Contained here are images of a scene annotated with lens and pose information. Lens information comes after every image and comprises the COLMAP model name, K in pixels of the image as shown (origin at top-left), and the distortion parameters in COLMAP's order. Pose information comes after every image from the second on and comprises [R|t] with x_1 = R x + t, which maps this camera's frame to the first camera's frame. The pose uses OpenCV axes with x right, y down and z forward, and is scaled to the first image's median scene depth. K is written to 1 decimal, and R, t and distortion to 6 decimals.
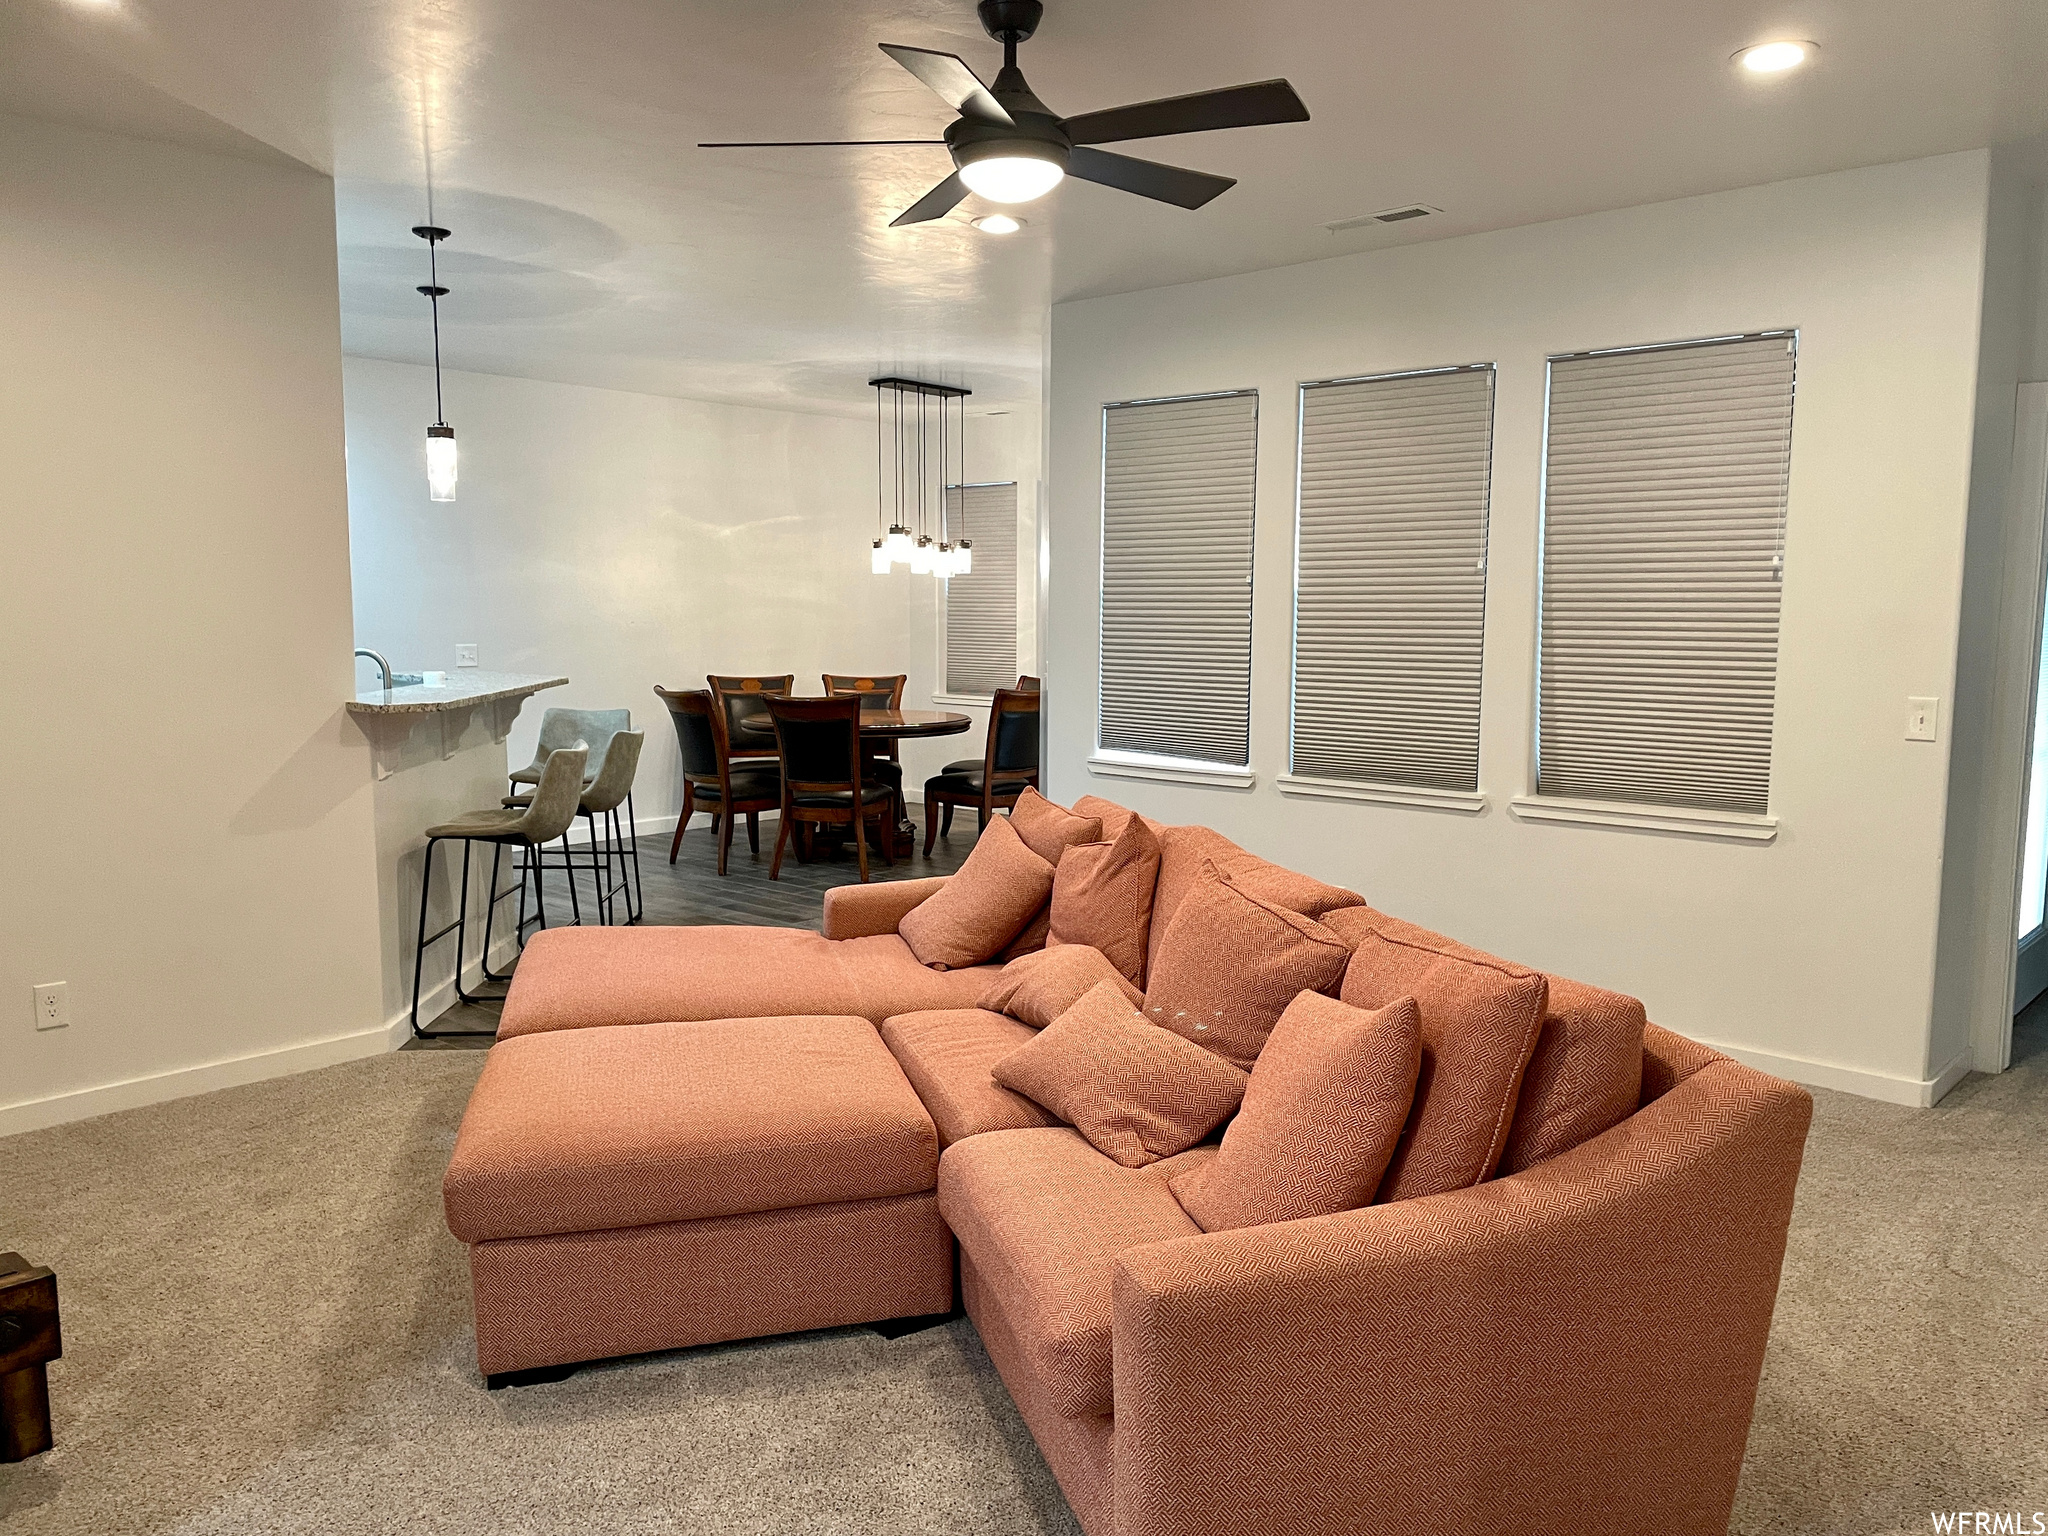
lens RADIAL K [[1552.5, 0, 1031.5], [0, 1552.5, 778.4], [0, 0, 1]] dist [0.056084, -0.041946]
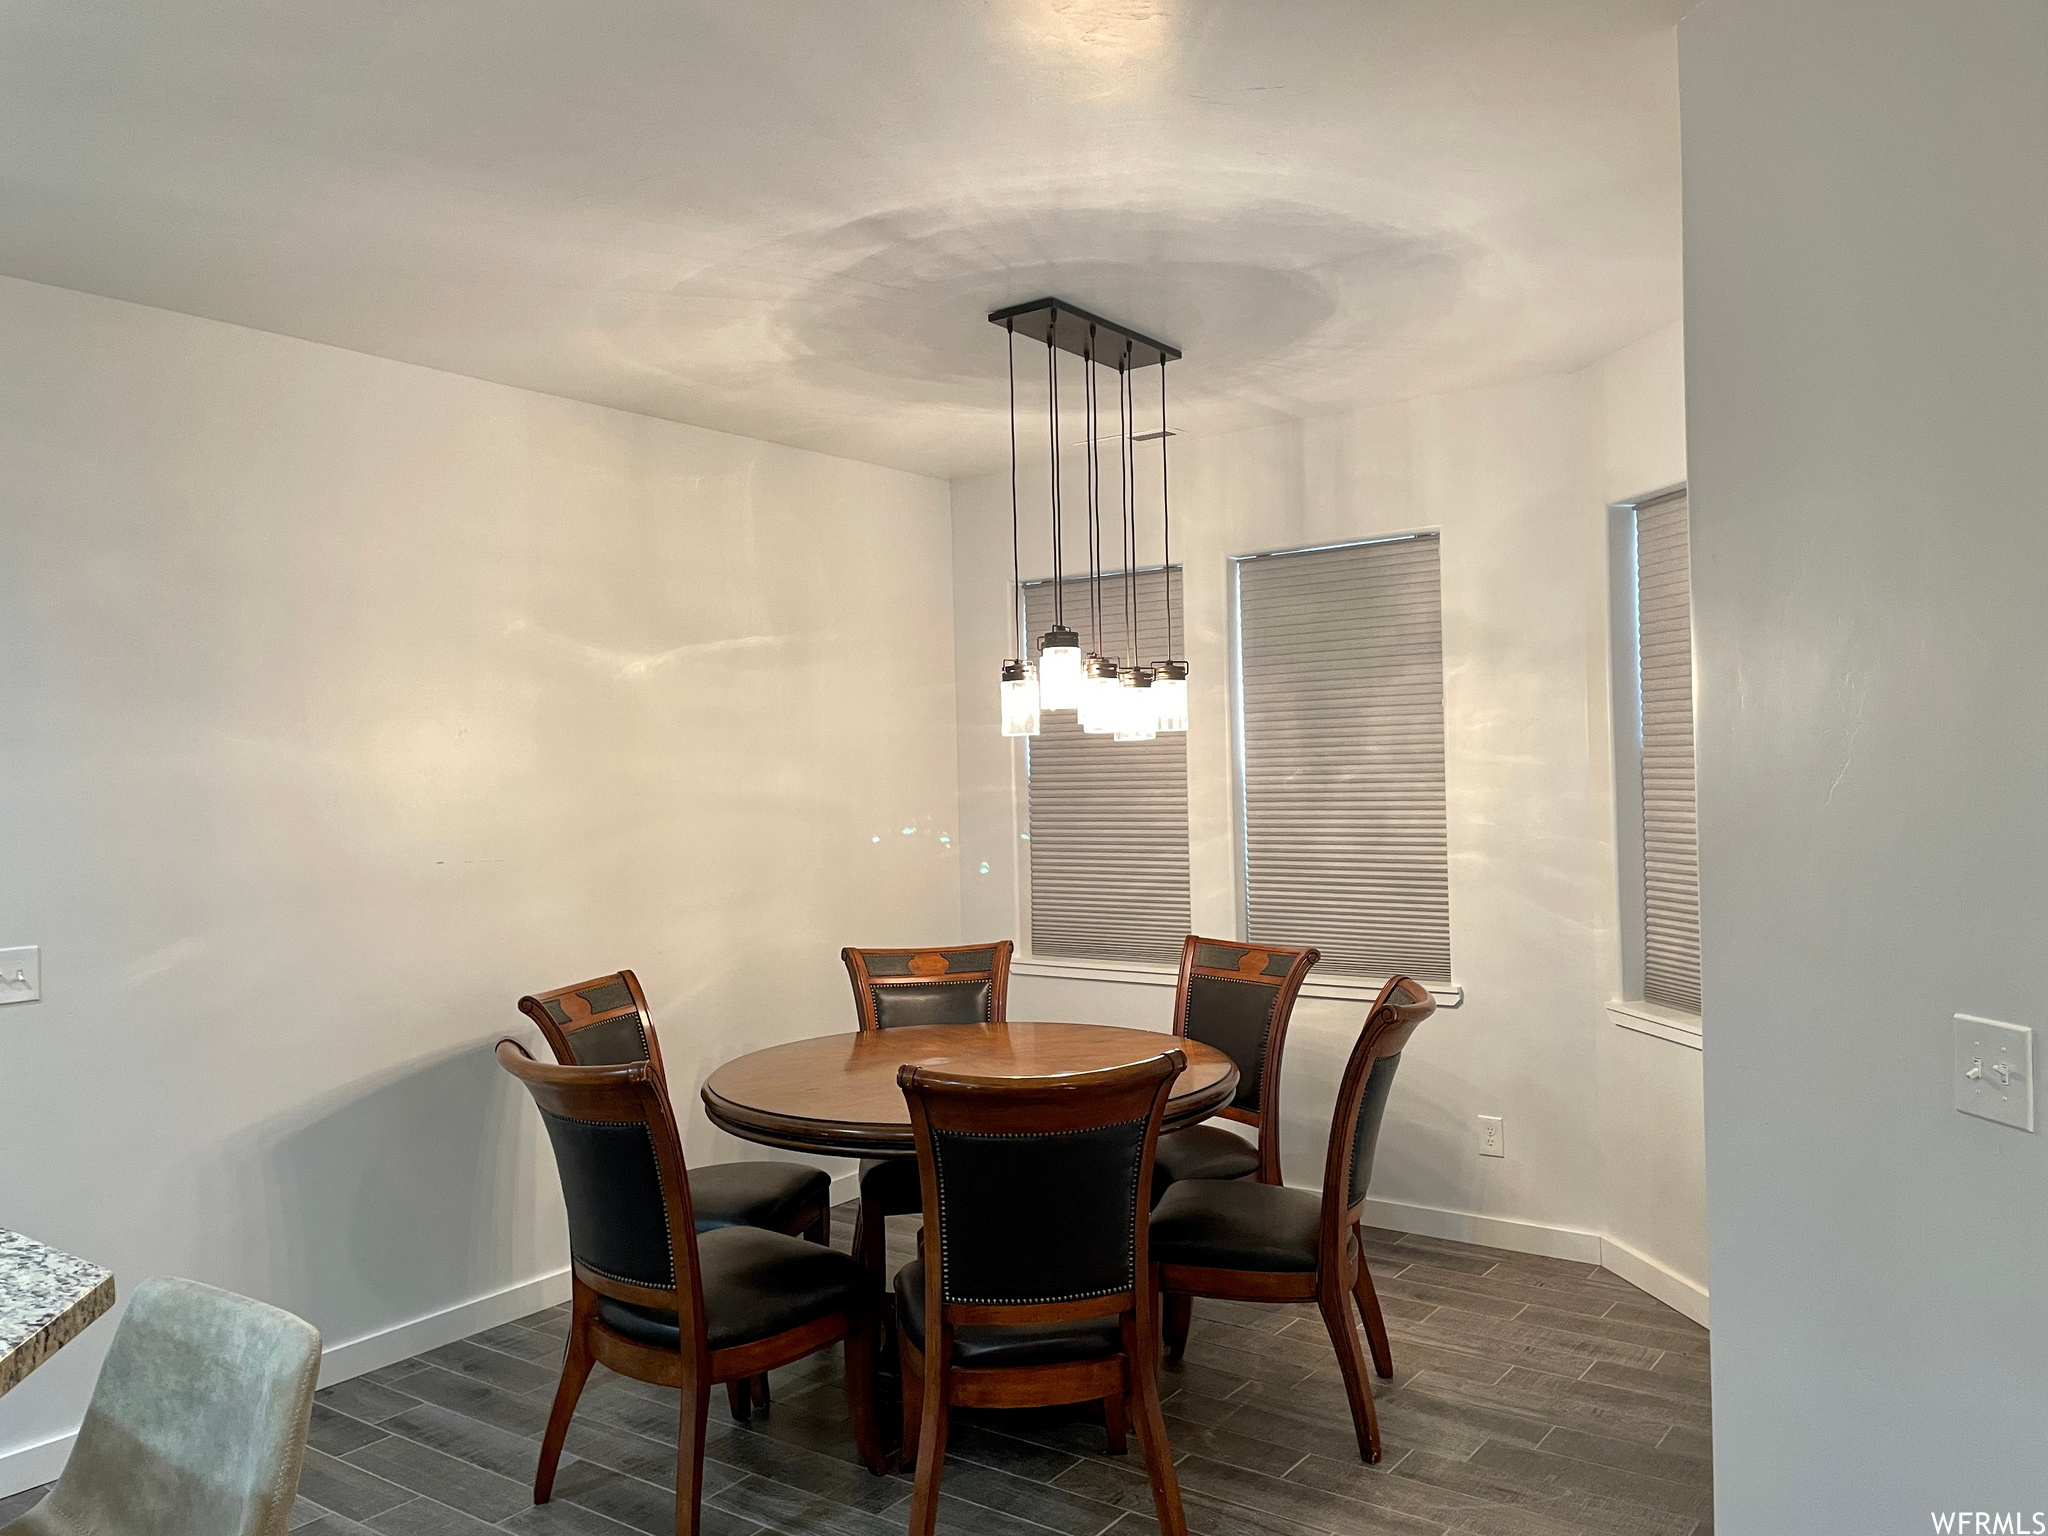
lens RADIAL K [[1552.5, 0, 1022.3], [0, 1552.5, 752.6], [0, 0, 1]] dist [0.056084, -0.041946]
pose [[0.993666, -0.029774, 0.108357, -0.140067], [0.043138, 0.991448, -0.123163, -0.070373], [-0.103763, 0.127058, 0.986453, 0.545779]]
